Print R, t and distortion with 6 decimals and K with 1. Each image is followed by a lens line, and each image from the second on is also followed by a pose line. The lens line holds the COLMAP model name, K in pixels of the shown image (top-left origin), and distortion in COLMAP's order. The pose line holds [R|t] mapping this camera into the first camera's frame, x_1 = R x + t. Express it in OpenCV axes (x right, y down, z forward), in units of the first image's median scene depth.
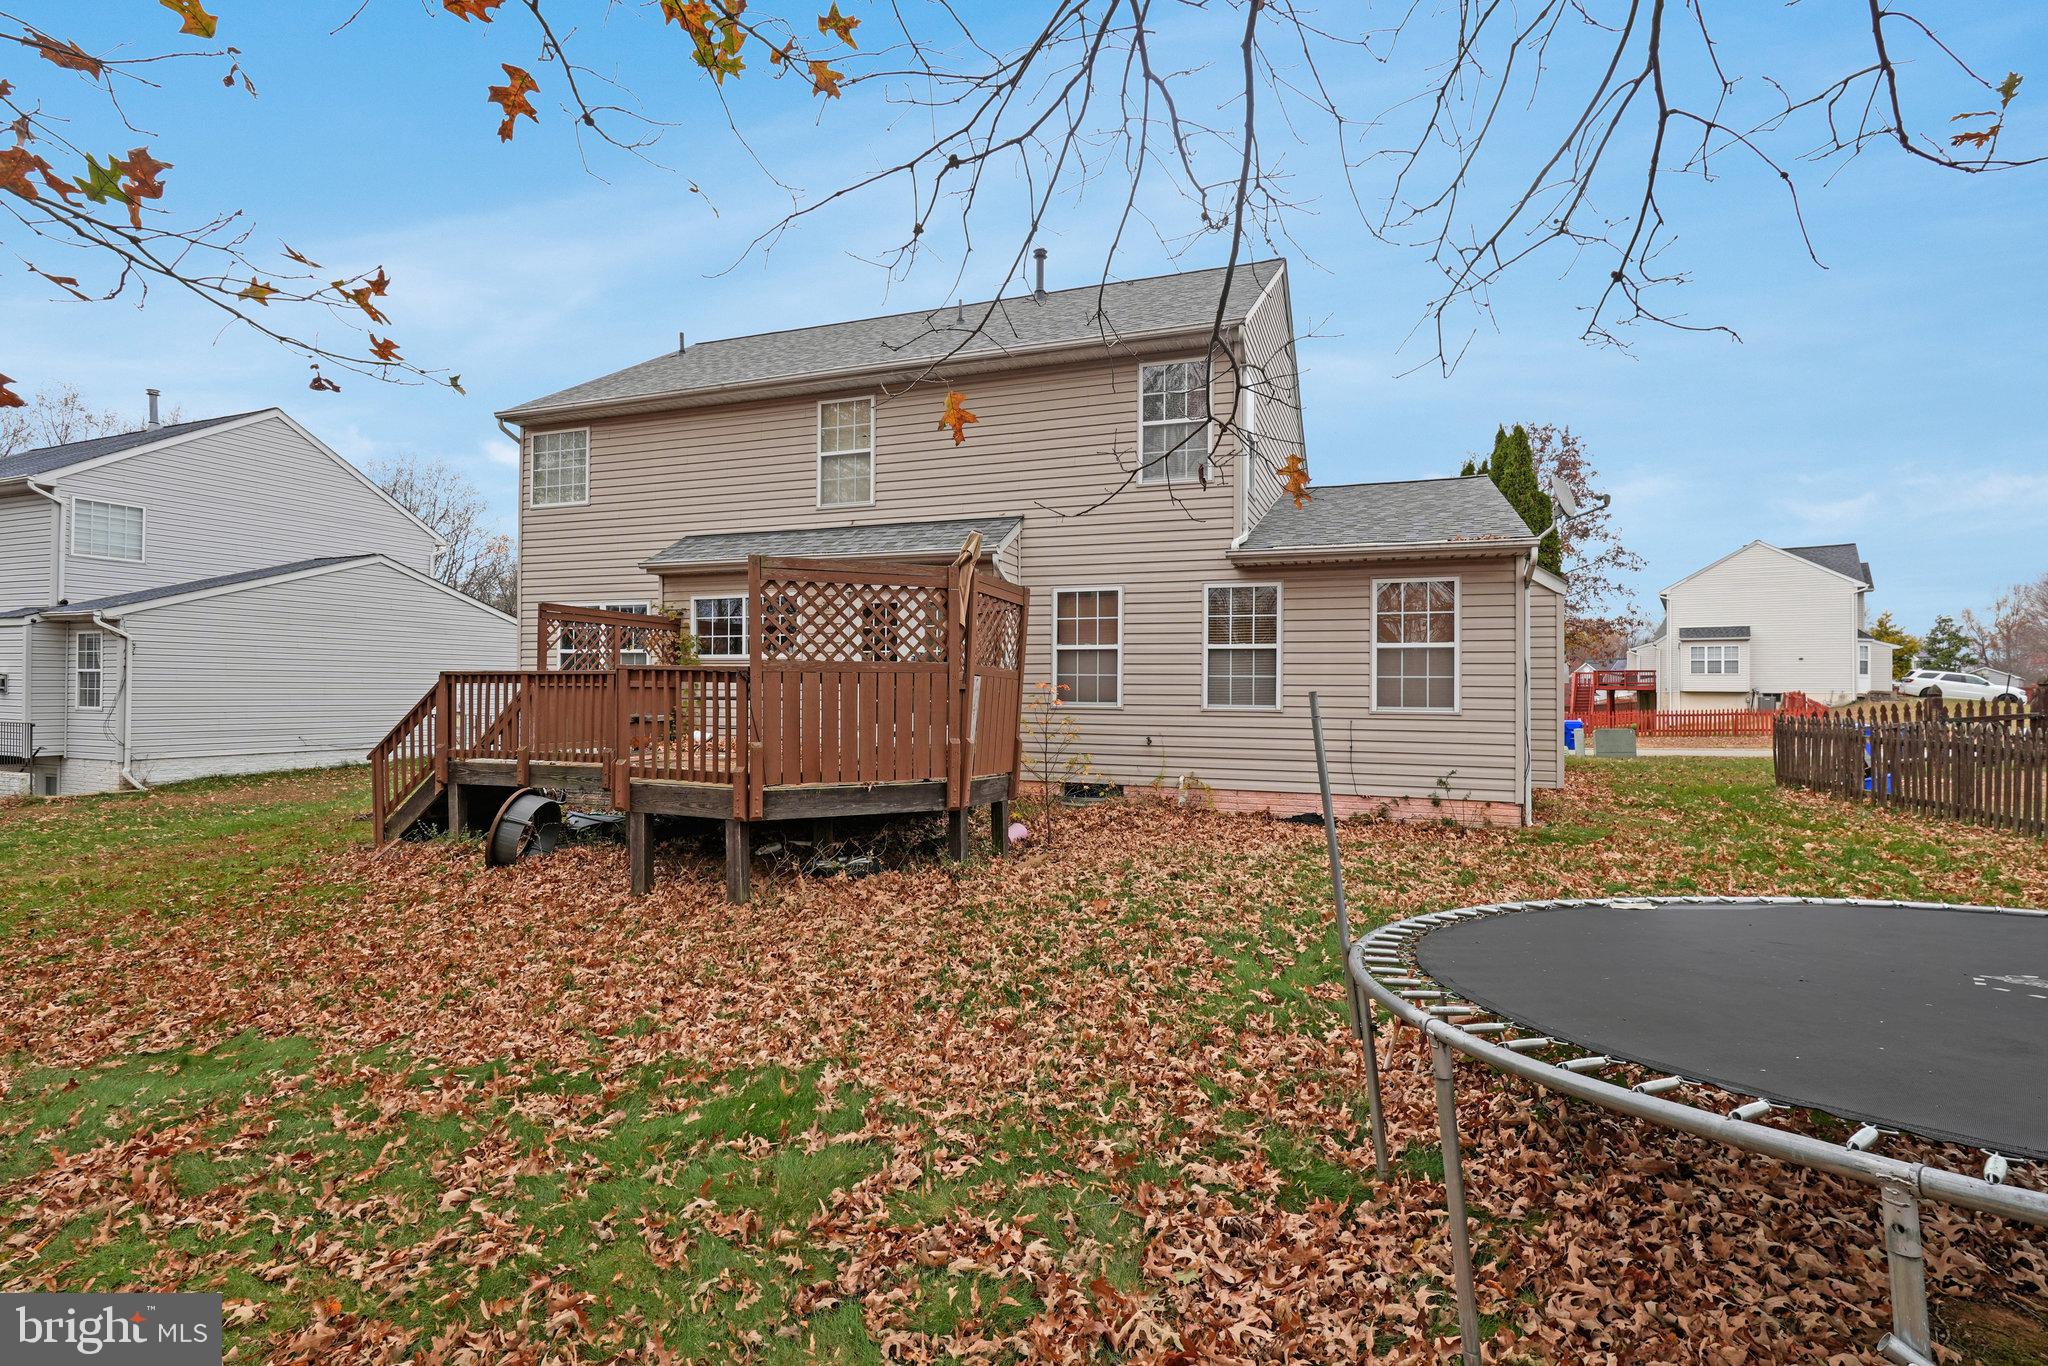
lens RADIAL K [[956.7, 0, 1010.4], [0, 956.7, 691.1], [0, 0, 1]] dist [0.000609, -0.000639]
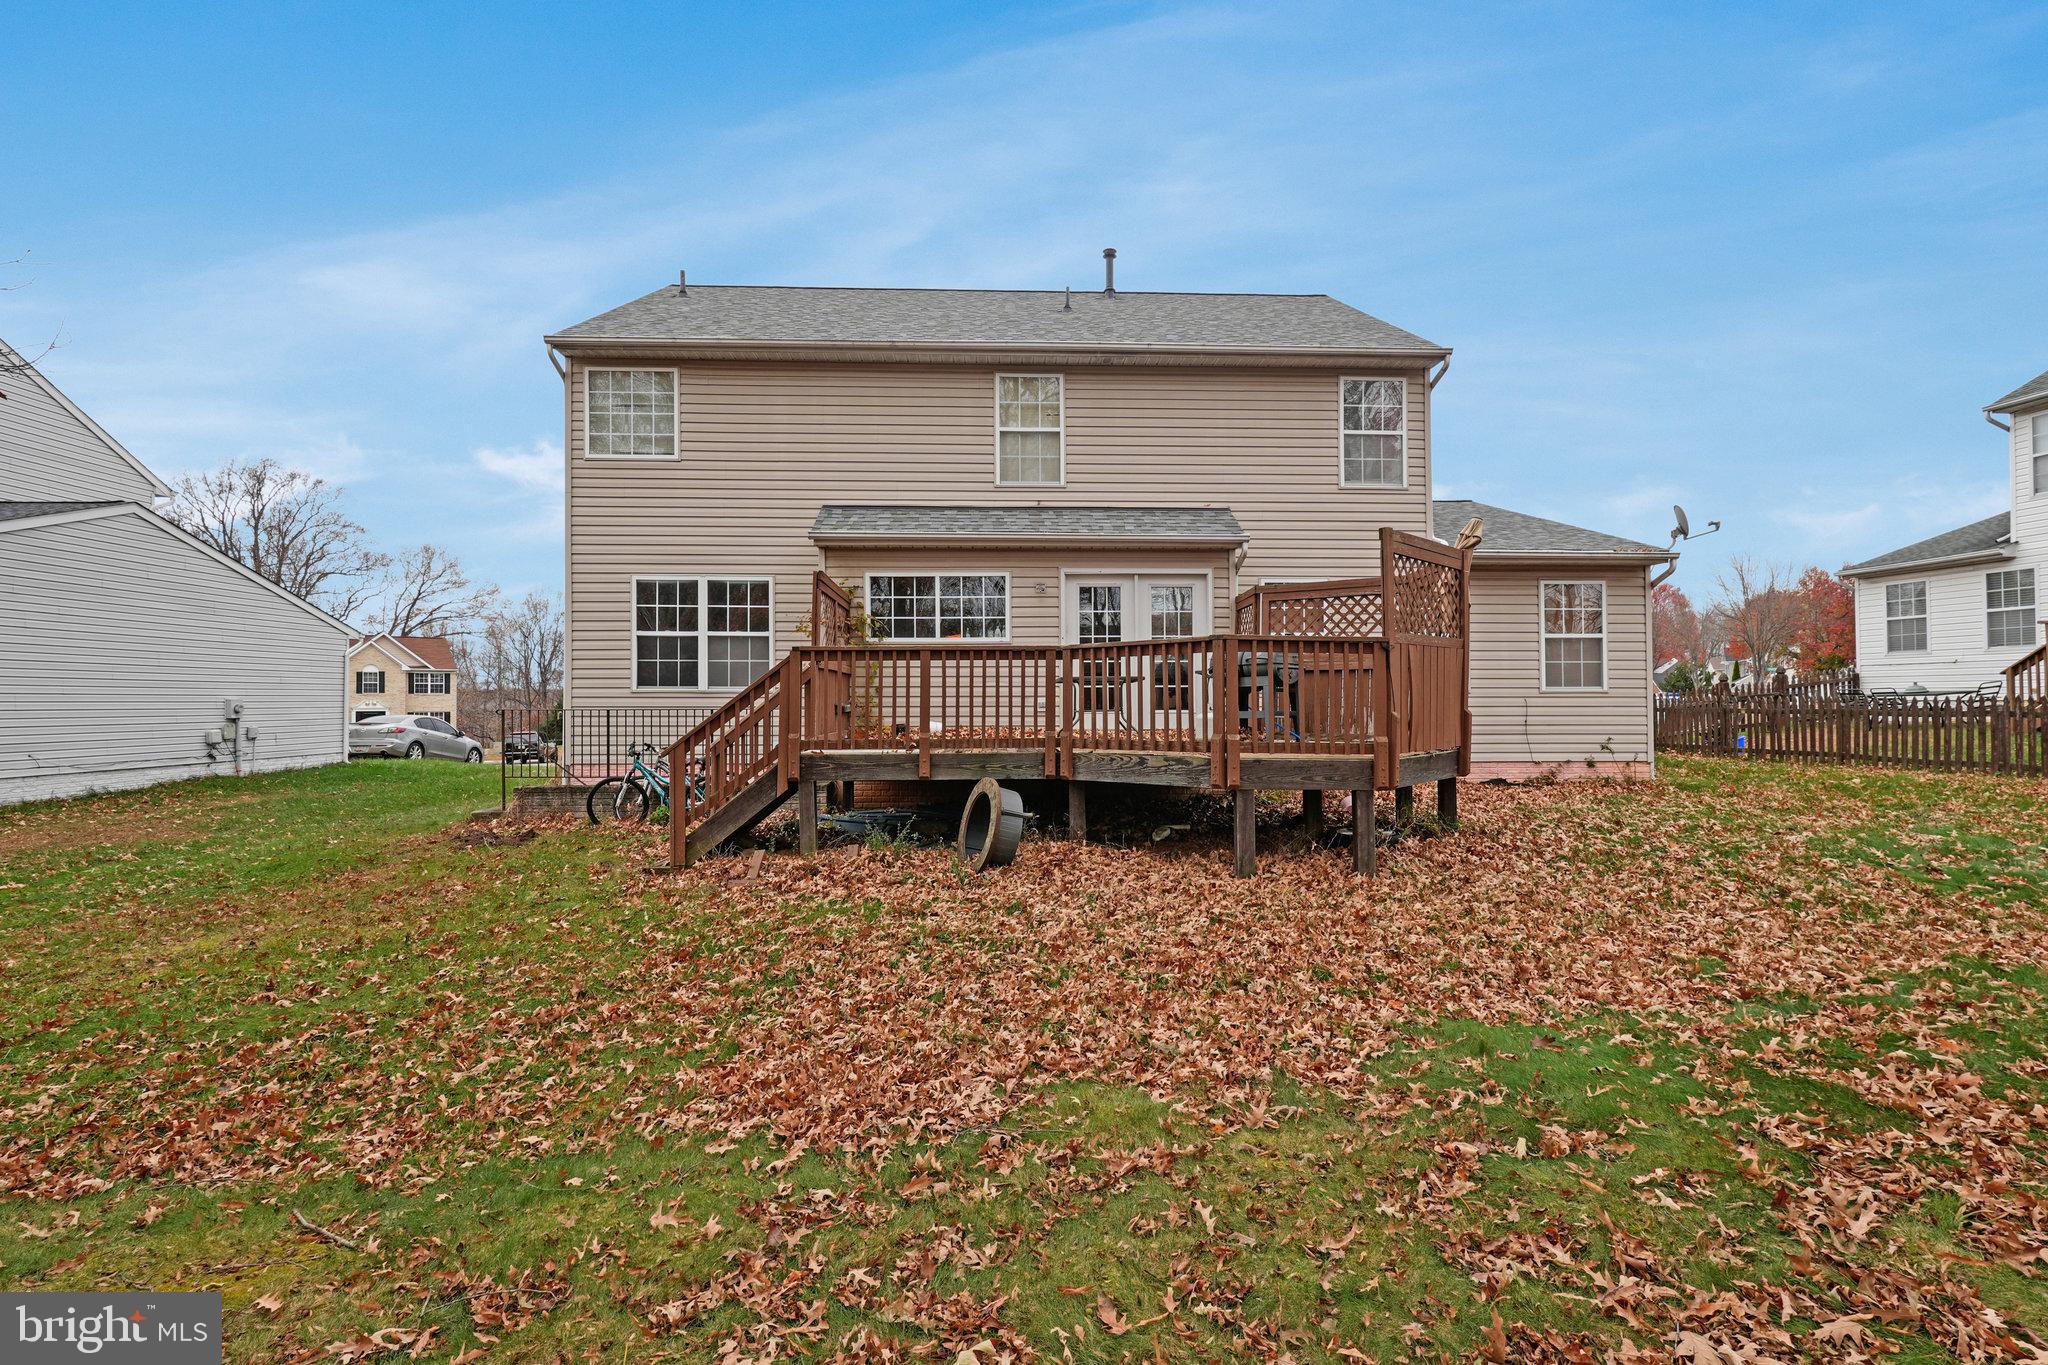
lens RADIAL K [[956.7, 0, 1012.2], [0, 956.7, 686.7], [0, 0, 1]] dist [0.000609, -0.000639]
pose [[0.921712, -0.003304, 0.387861, -0.555420], [0.008735, 0.999887, -0.012241, 0.020022], [-0.387776, 0.014671, 0.921637, 0.124011]]
